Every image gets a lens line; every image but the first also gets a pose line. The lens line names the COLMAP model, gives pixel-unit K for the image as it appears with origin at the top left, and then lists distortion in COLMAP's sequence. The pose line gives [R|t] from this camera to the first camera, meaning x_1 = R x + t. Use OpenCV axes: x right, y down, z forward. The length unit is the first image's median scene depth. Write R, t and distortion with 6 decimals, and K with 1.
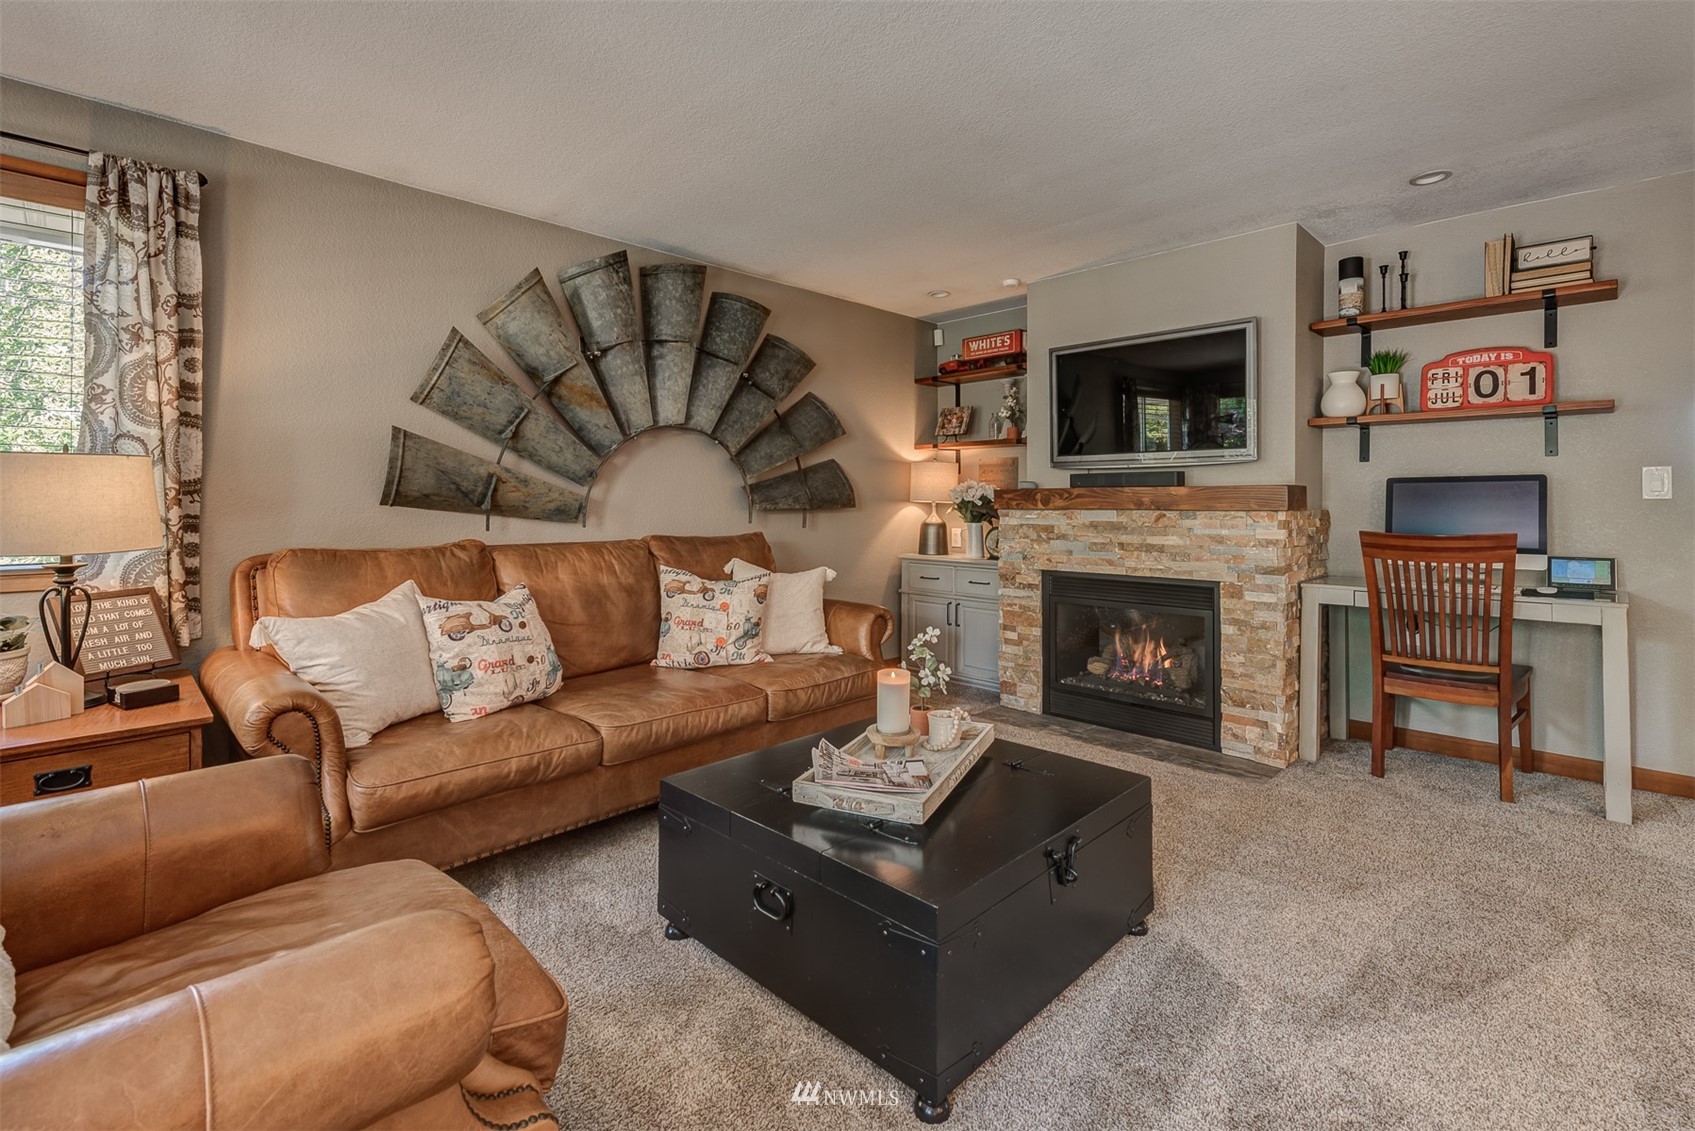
lens RADIAL K [[769.8, 0, 852.7], [0, 769.8, 503.2], [0, 0, 1]] dist [0.001040, 0.000027]
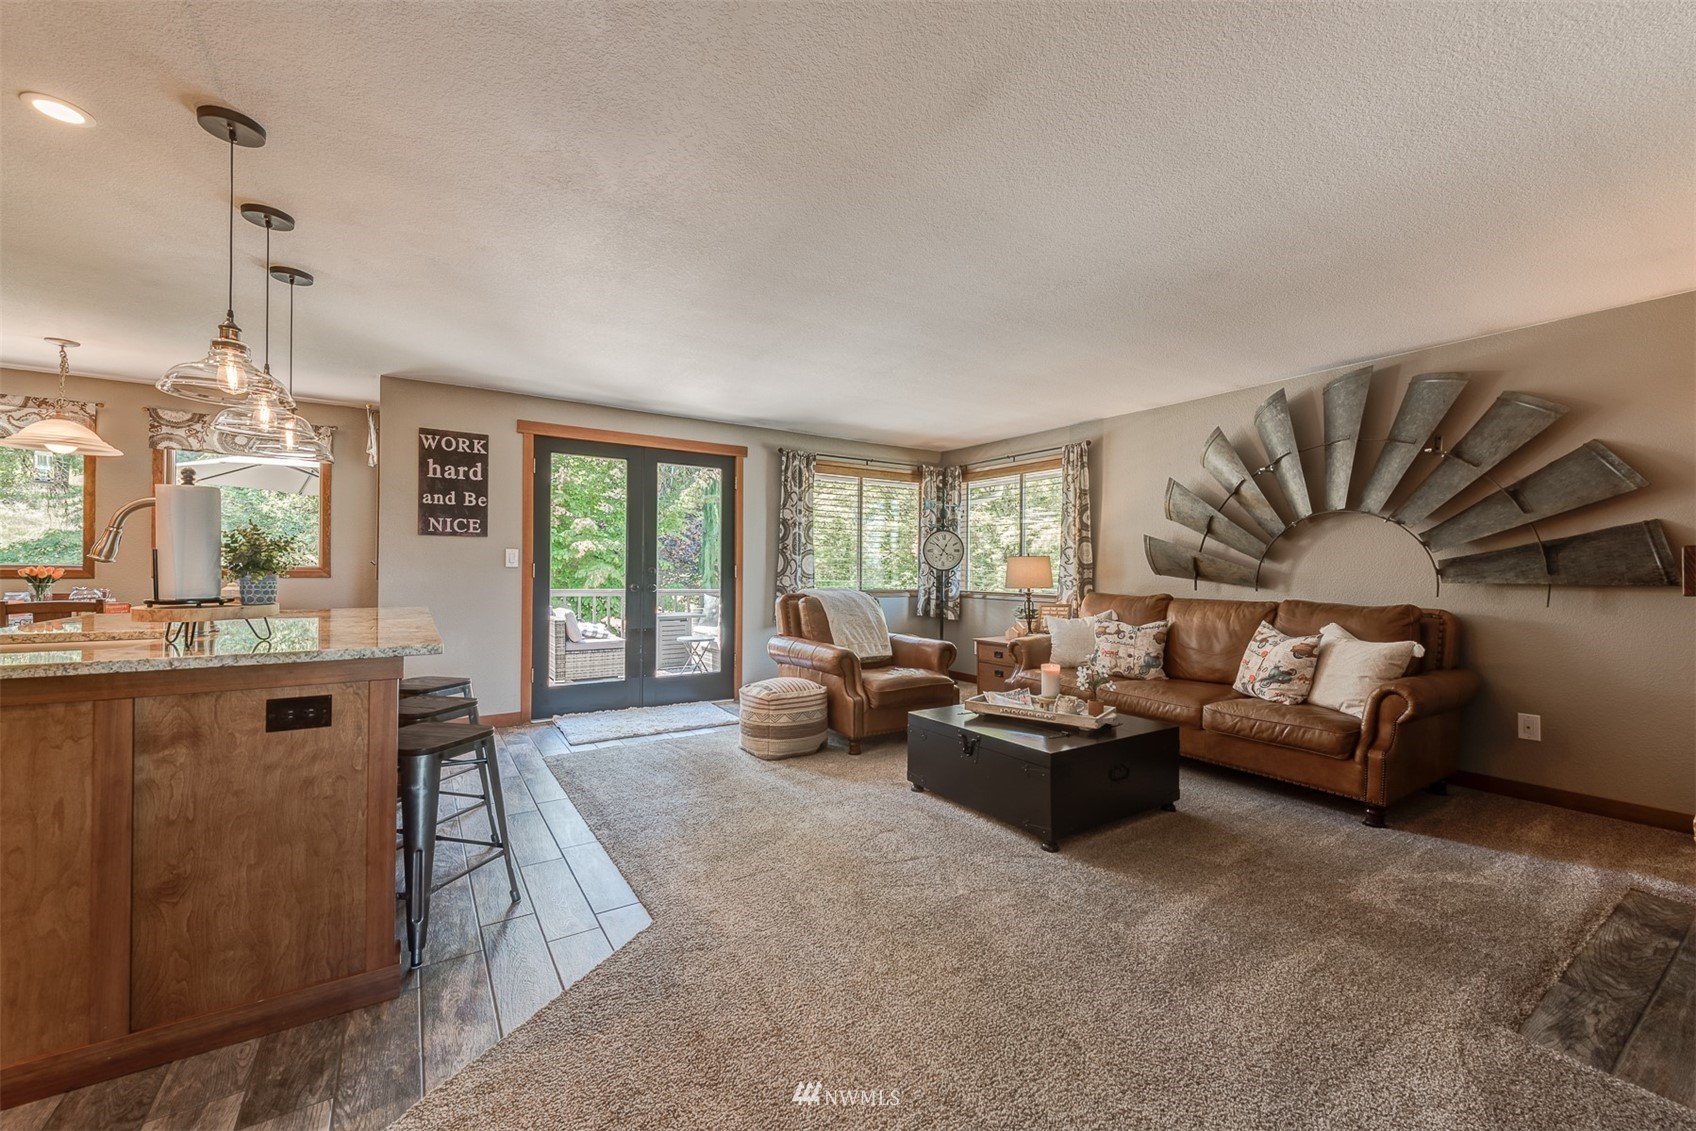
lens RADIAL K [[668.8, 0, 855.1], [0, 668.8, 571.3], [0, 0, 1]] dist [0.006624, -0.002619]
pose [[-0.204480, 0.000317, -0.978871, 1.041023], [-0.010768, 0.999939, 0.002573, -0.001917], [0.978811, 0.011066, -0.204464, 0.520289]]
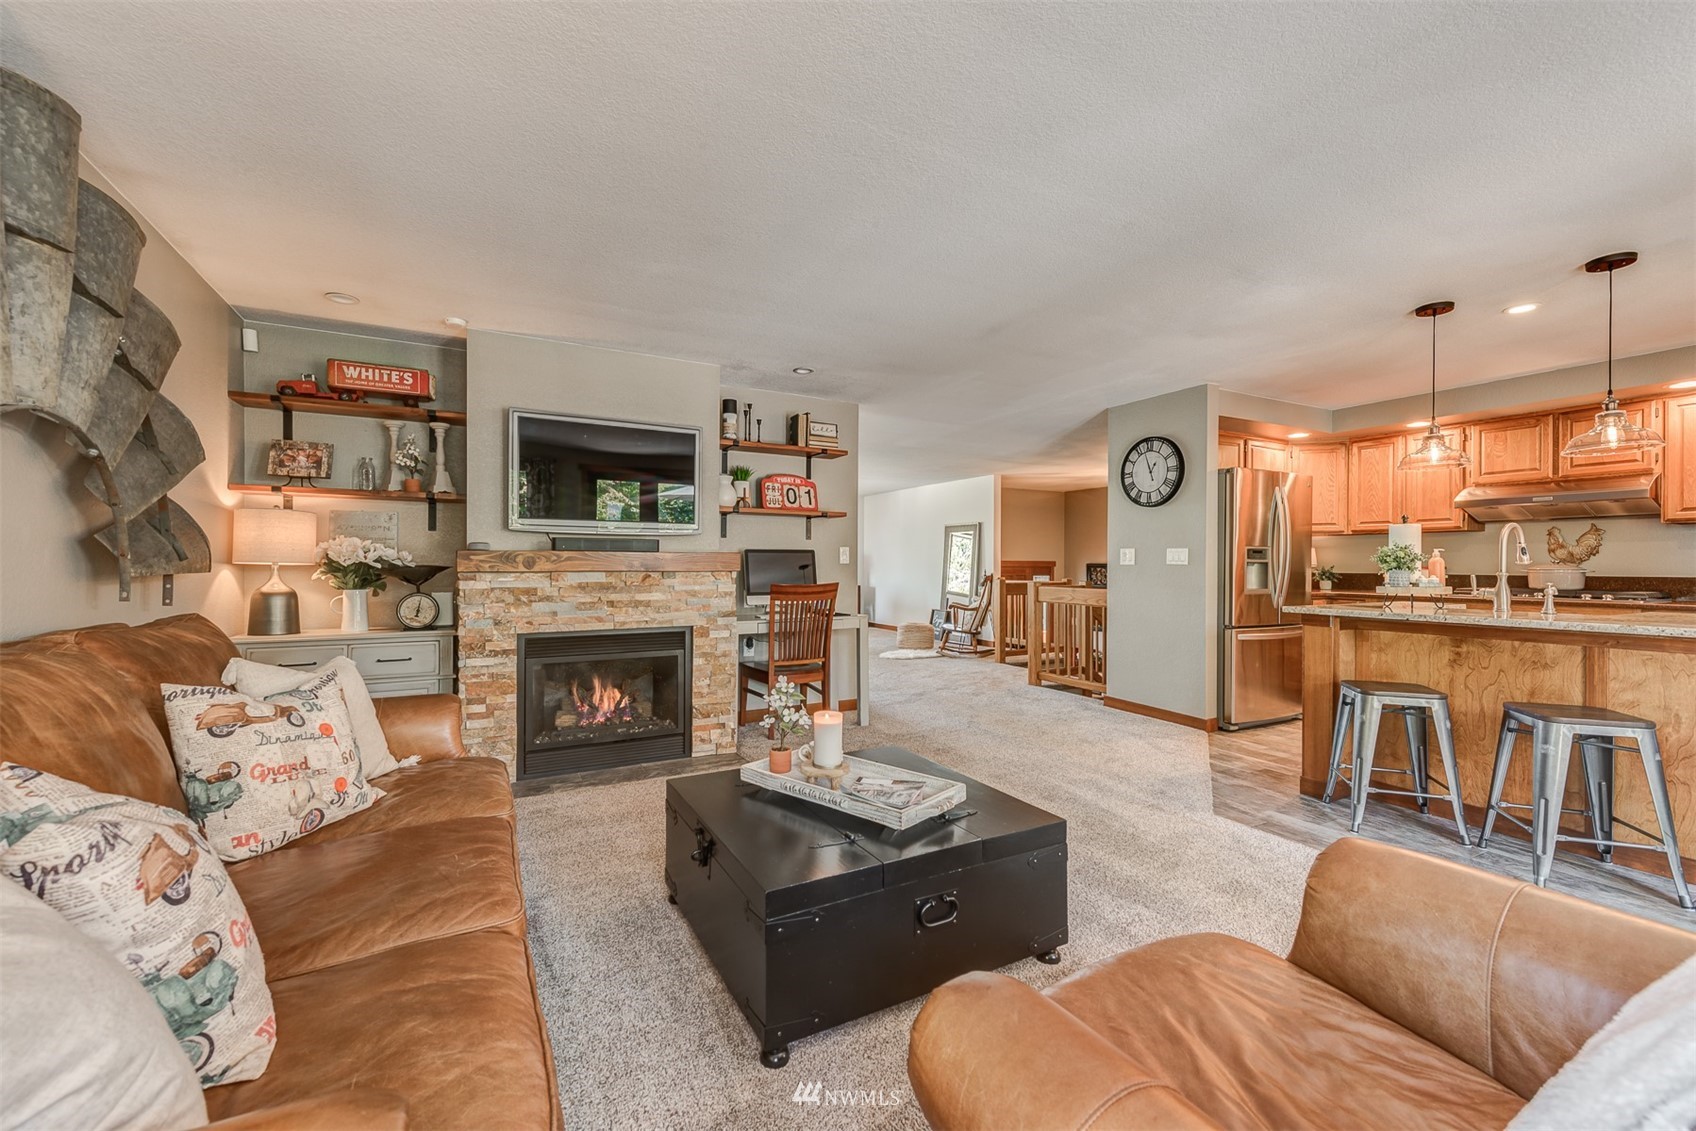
lens RADIAL K [[668.8, 0, 868.9], [0, 668.8, 578.2], [0, 0, 1]] dist [0.006624, -0.002619]
pose [[0.291210, -0.017551, 0.956498, -0.520567], [0.000591, 0.999835, 0.018166, 0.000614], [-0.956659, -0.004725, 0.291173, 0.387888]]
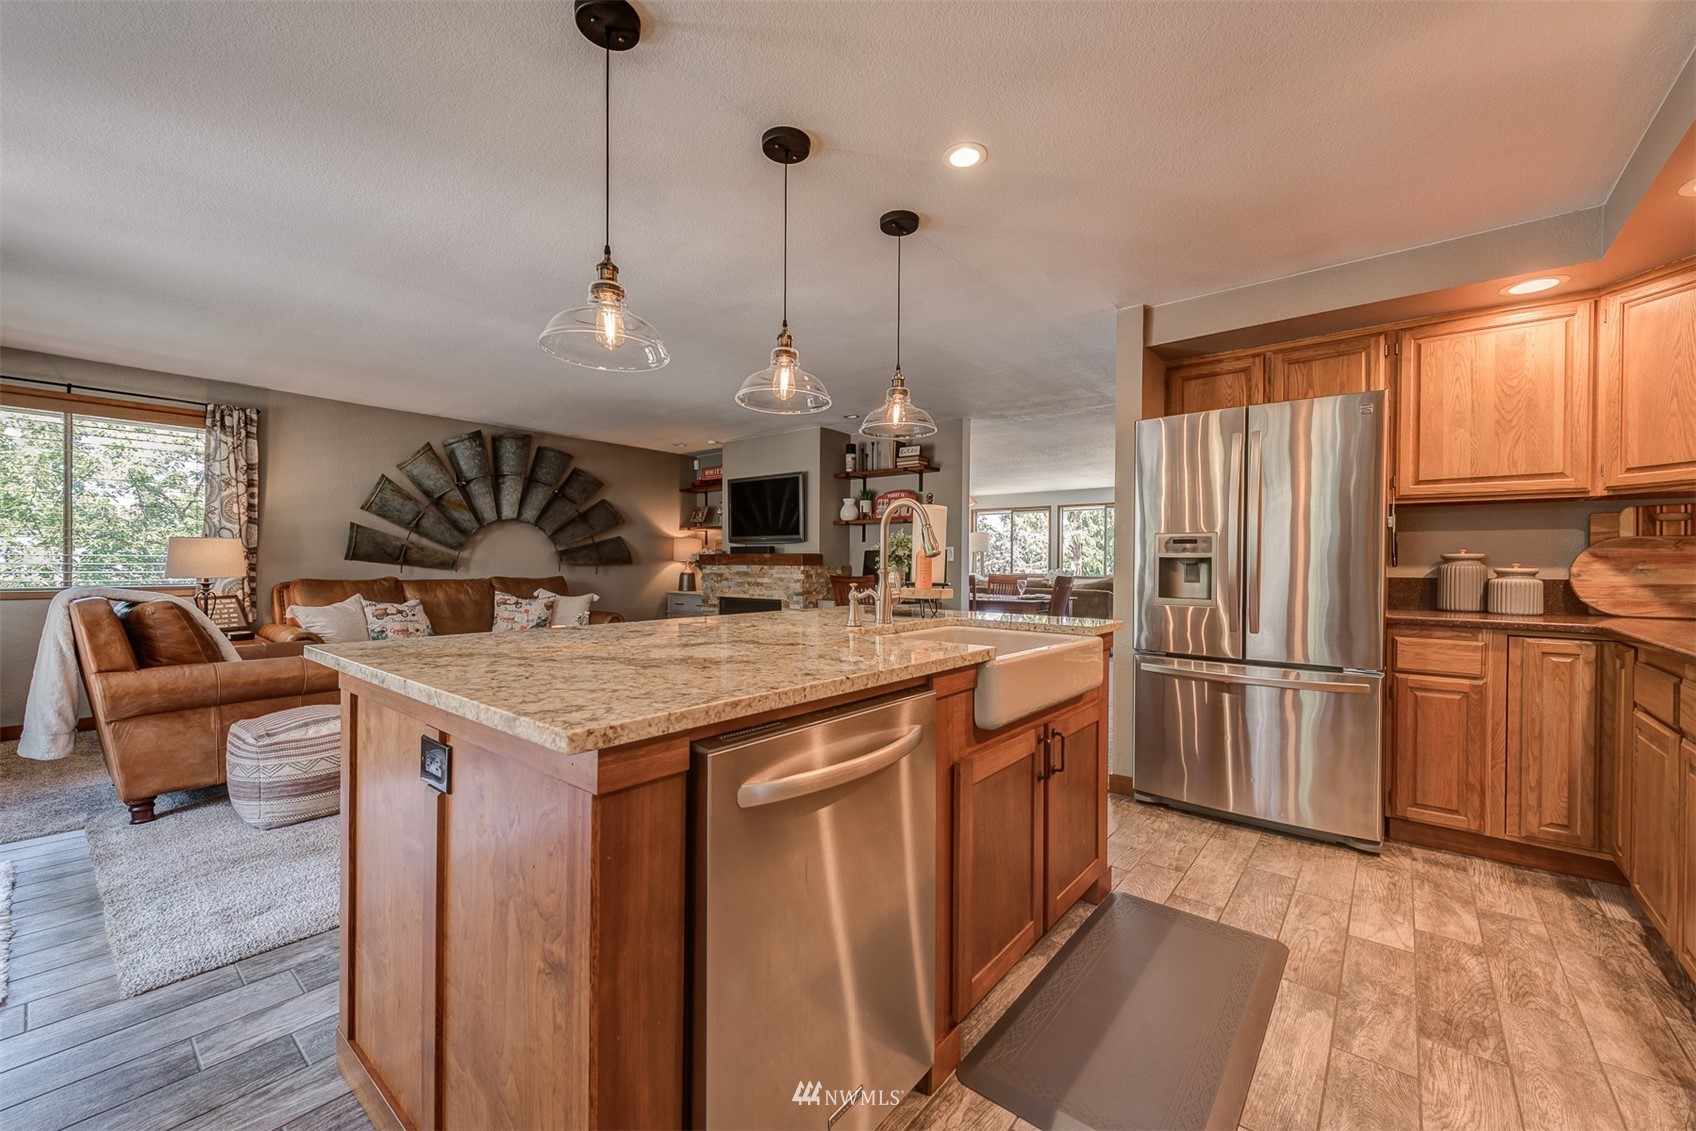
lens RADIAL K [[668.8, 0, 856.3], [0, 668.8, 567.2], [0, 0, 1]] dist [0.006624, -0.002619]
pose [[0.994936, 0.006024, 0.100334, 0.495026], [-0.006546, 0.999967, 0.004873, 0.003988], [-0.100301, -0.005505, 0.994942, -0.802396]]
